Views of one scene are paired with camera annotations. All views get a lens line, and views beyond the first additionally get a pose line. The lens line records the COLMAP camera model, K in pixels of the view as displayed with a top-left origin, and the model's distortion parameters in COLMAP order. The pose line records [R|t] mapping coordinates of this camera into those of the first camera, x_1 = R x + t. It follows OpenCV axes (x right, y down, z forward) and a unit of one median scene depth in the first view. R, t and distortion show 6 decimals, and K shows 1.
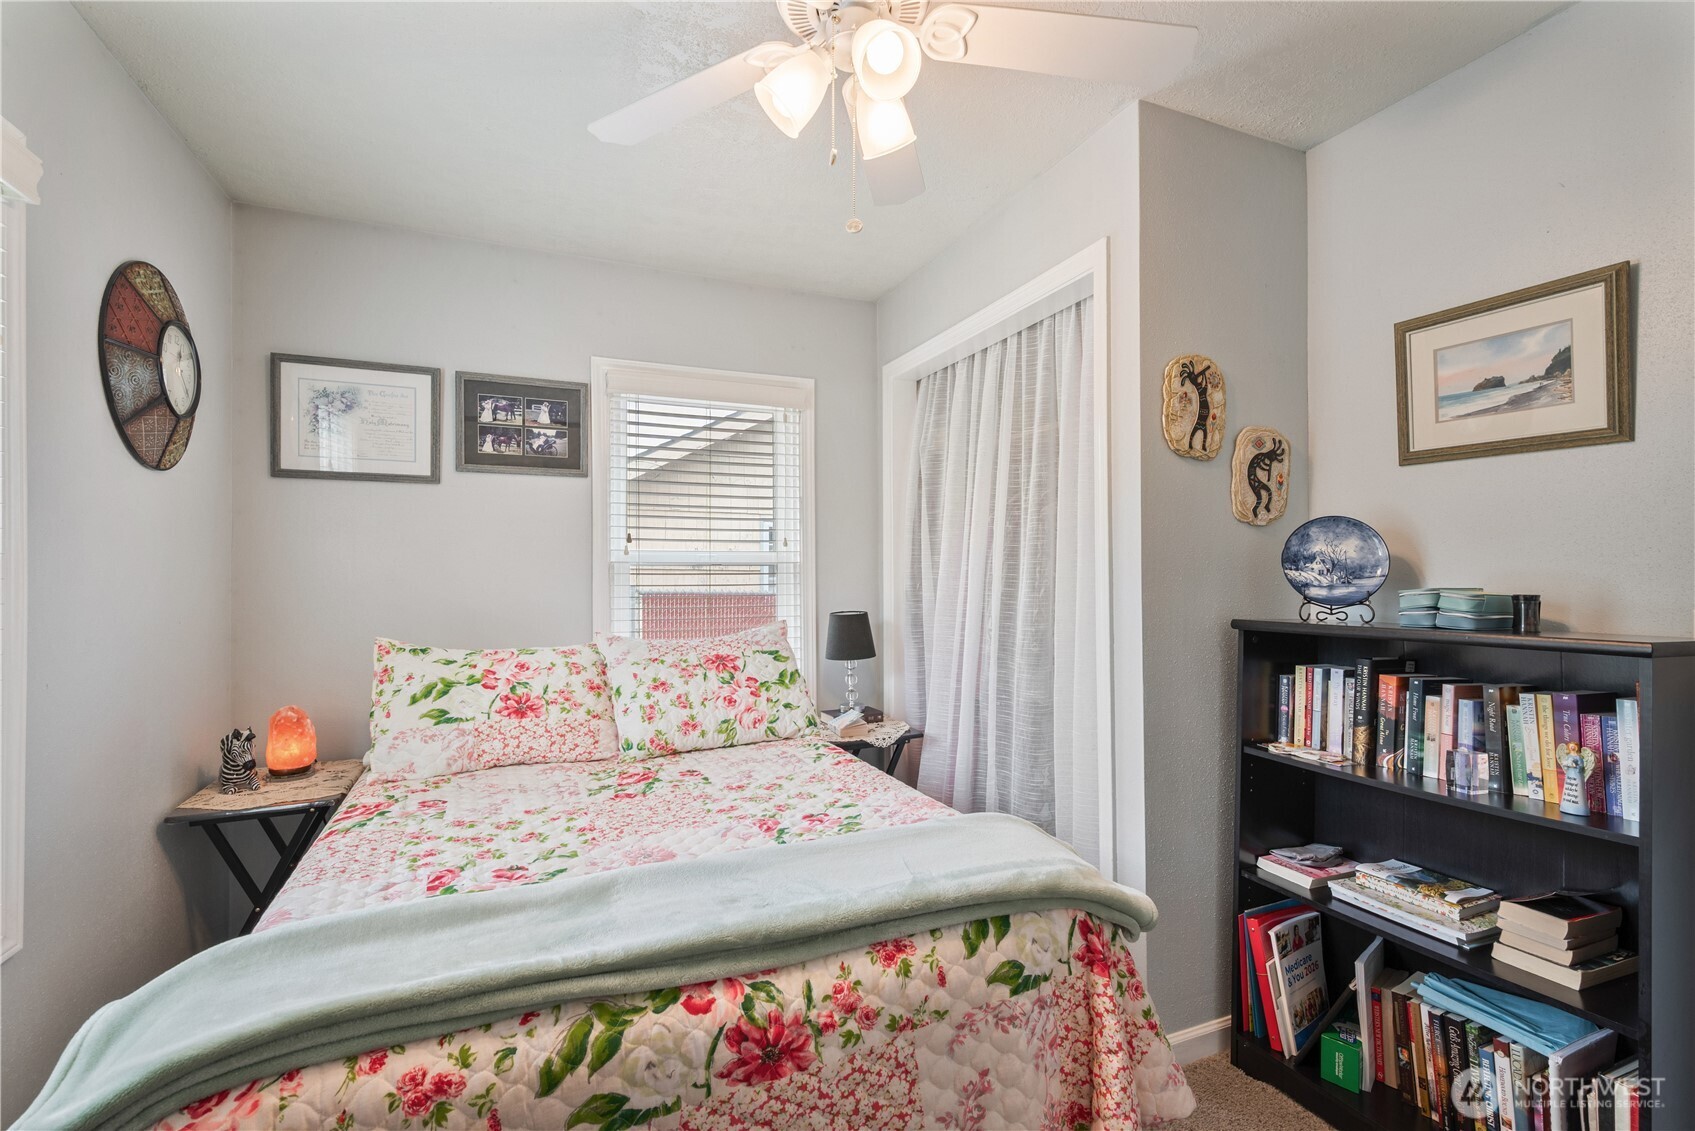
lens RADIAL K [[747.8, 0, 858.8], [0, 747.8, 563.8], [0, 0, 1]] dist [0.000845, -0.000929]
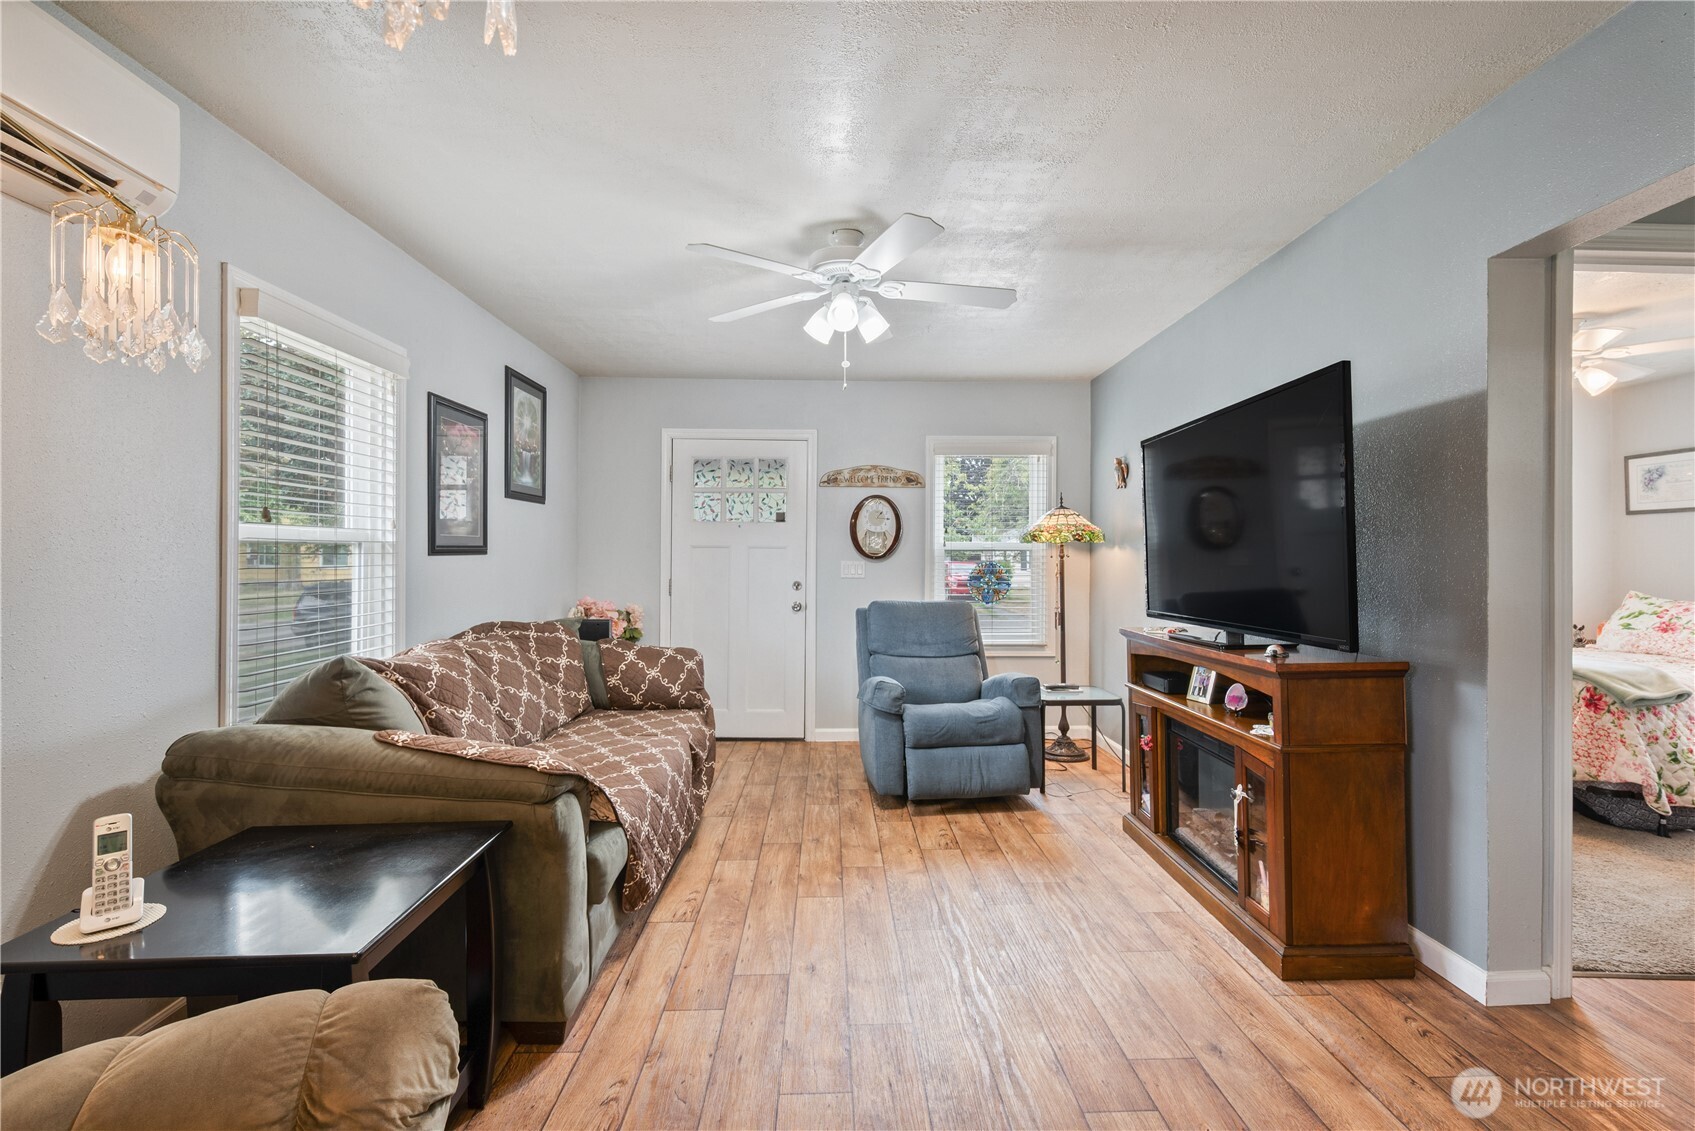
lens RADIAL K [[747.8, 0, 839.6], [0, 747.8, 556.2], [0, 0, 1]] dist [0.000845, -0.000929]
pose [[-0.380585, -0.004069, -0.924737, 2.840324], [0.003834, 0.999975, -0.005978, 0.005758], [0.924738, -0.005821, -0.380560, -0.353385]]
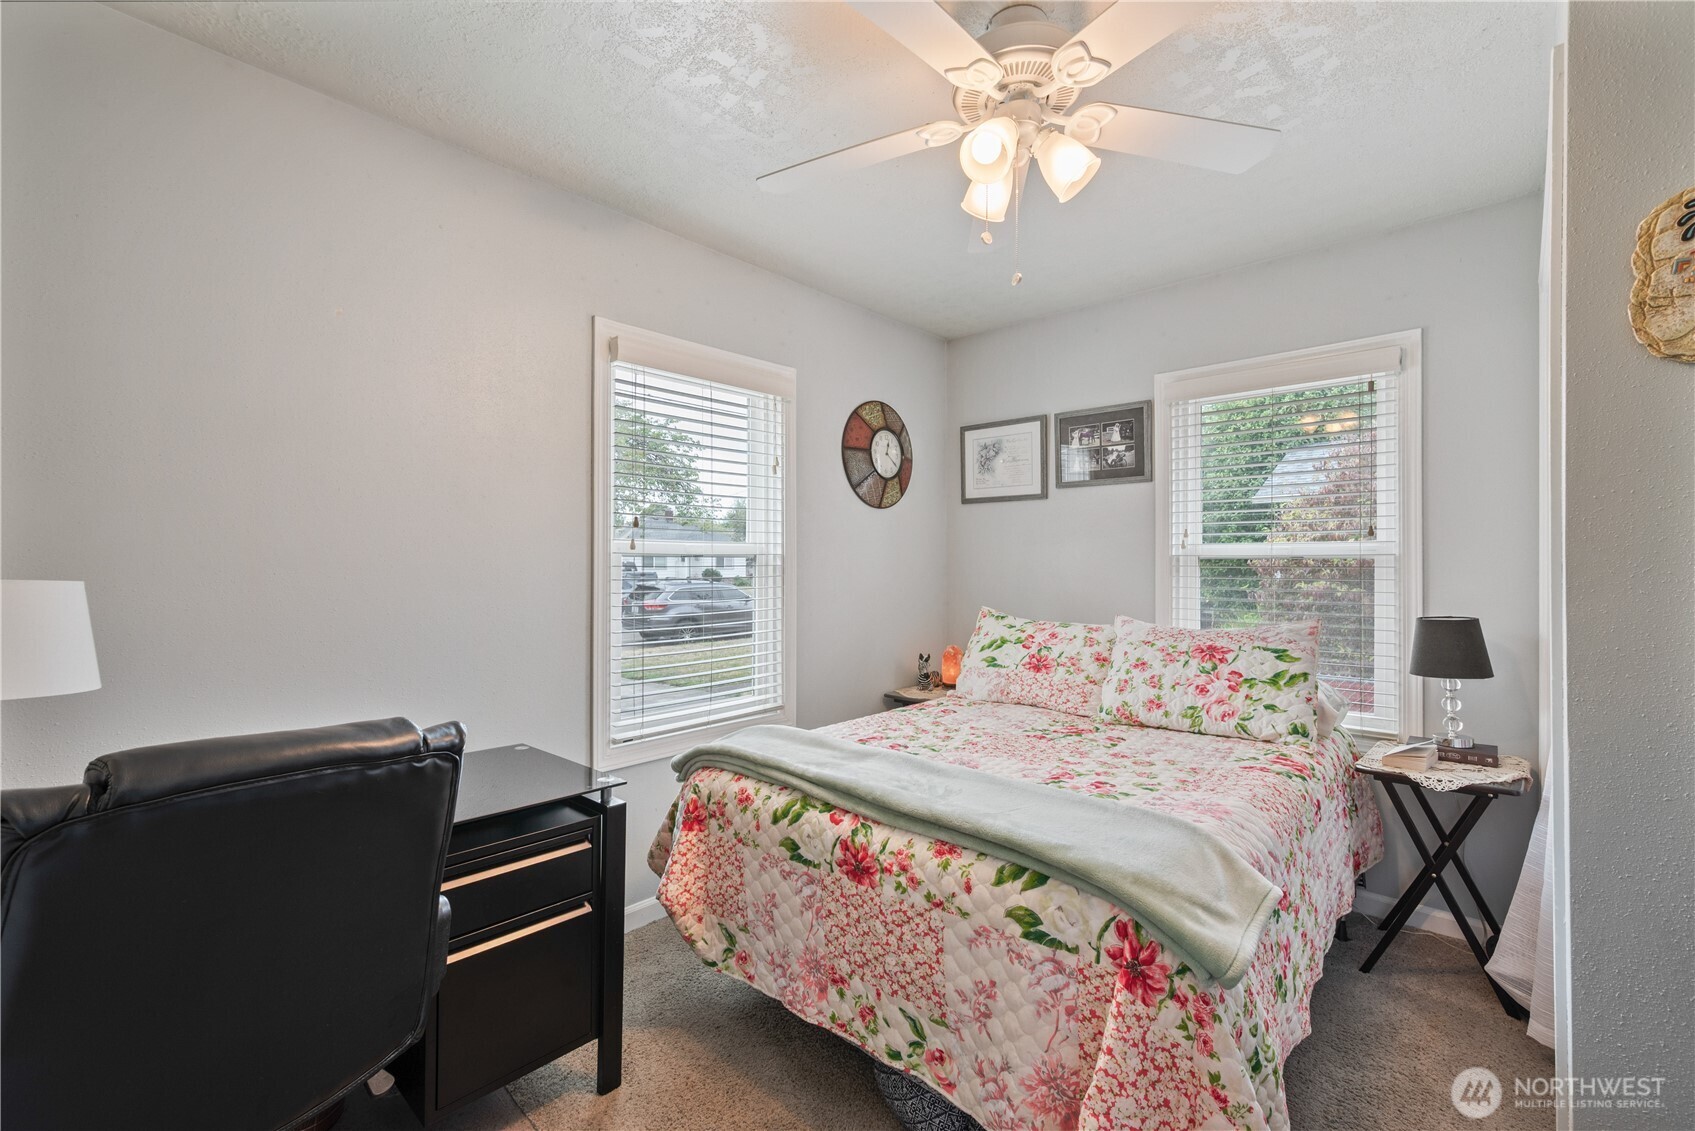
lens RADIAL K [[714.6, 0, 848.5], [0, 714.6, 561.3], [0, 0, 1]] dist [-0.003572, -0.002099]
pose [[0.401518, 0.001608, -0.915850, 0.745659], [0.004472, 0.999983, 0.003717, 0.000380], [0.915840, -0.005588, 0.401504, 0.222218]]
